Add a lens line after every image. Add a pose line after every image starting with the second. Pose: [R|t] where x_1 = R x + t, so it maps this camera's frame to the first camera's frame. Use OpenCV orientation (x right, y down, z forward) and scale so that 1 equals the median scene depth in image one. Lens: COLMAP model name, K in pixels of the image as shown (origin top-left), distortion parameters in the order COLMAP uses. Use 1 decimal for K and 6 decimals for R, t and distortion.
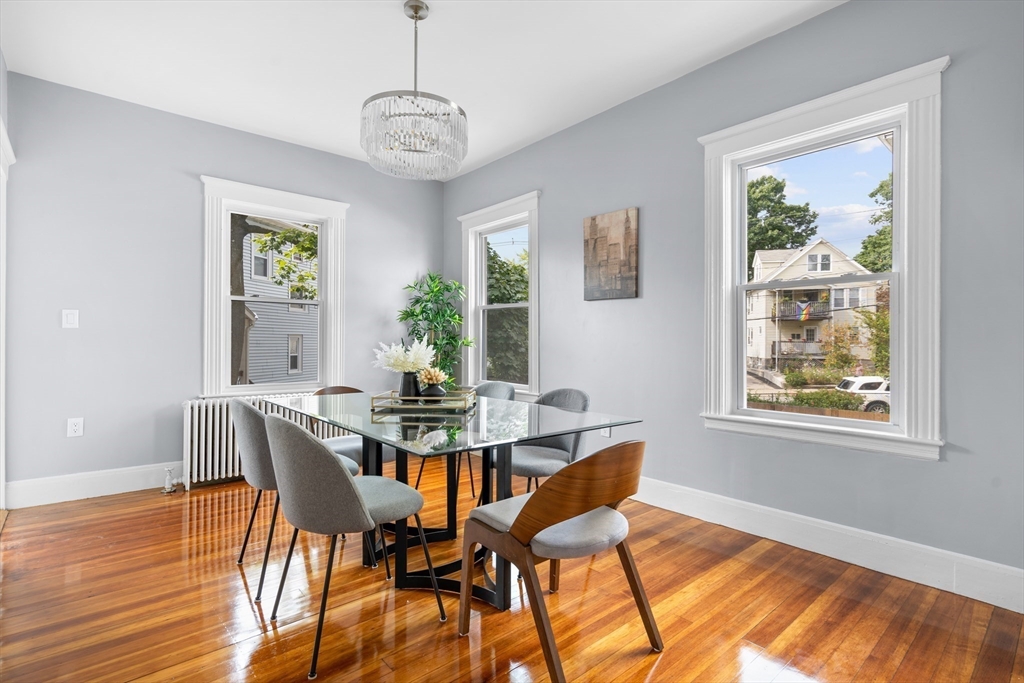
lens RADIAL K [[489.4, 0, 516.6], [0, 489.4, 340.8], [0, 0, 1]] dist [0.003469, 0.000528]
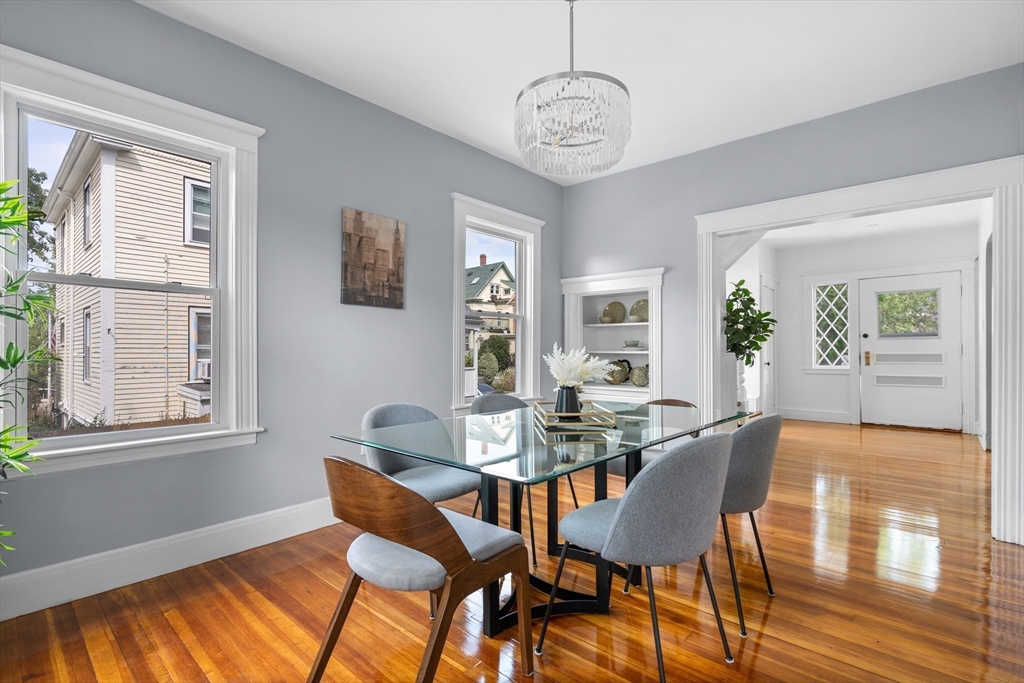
lens RADIAL K [[467.5, 0, 520.9], [0, 467.5, 350.3], [0, 0, 1]] dist [-0.003157, 0.000971]
pose [[-0.132501, -0.003939, 0.991175, -0.729804], [-0.000745, 0.999992, 0.003874, -0.004321], [-0.991183, -0.000225, -0.132503, 0.832447]]
